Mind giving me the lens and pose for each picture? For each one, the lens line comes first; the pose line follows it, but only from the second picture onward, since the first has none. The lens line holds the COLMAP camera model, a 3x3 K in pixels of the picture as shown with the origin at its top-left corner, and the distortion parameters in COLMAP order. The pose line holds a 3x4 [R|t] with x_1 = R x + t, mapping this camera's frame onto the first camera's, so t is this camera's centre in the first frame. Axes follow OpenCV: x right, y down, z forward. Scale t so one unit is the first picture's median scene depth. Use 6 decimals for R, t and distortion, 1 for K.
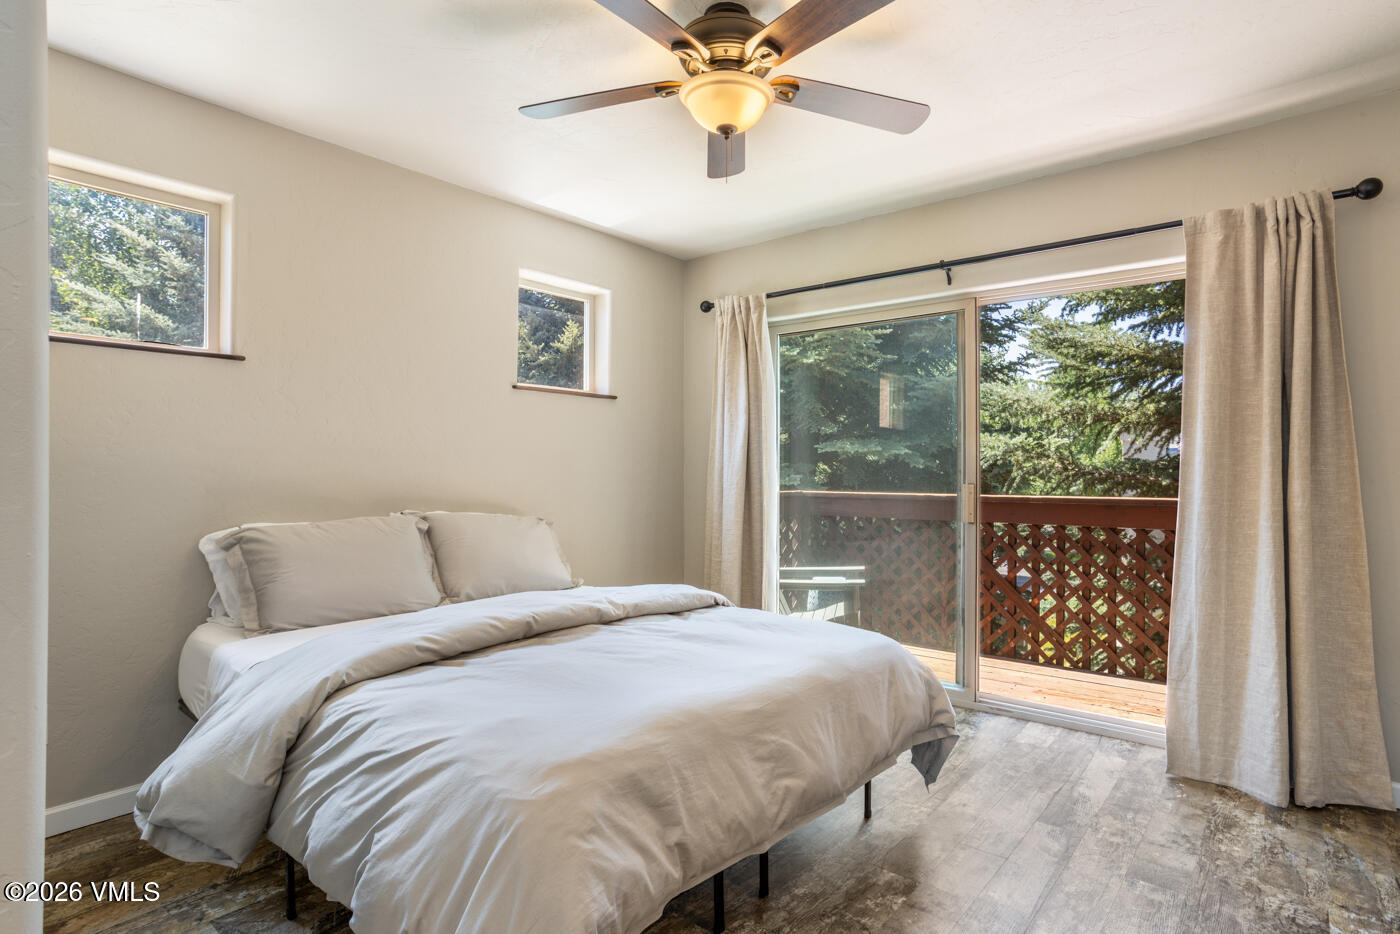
lens RADIAL K [[699.1, 0, 699.5], [0, 699.1, 466.2], [0, 0, 1]] dist [-0.019505, 0.000714]
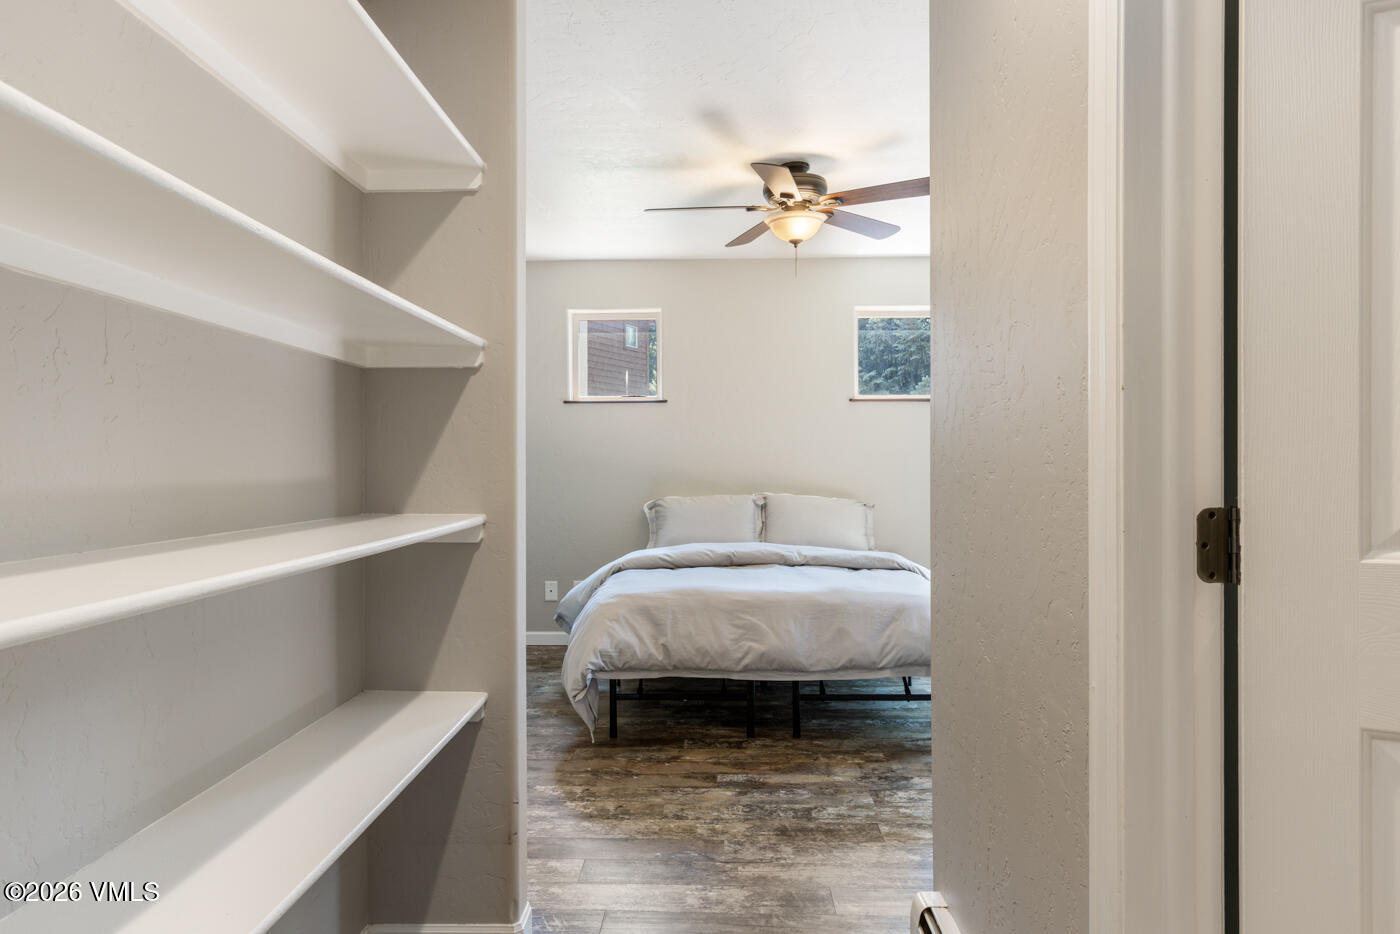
lens RADIAL K [[906.7, 0, 706.8], [0, 906.7, 468.2], [0, 0, 1]] dist [-0.002918, -0.000660]
pose [[0.592488, -0.011509, -0.805497, 1.816270], [0.017125, 0.999852, -0.001690, 0.024713], [0.805397, -0.012792, 0.592597, -0.391532]]
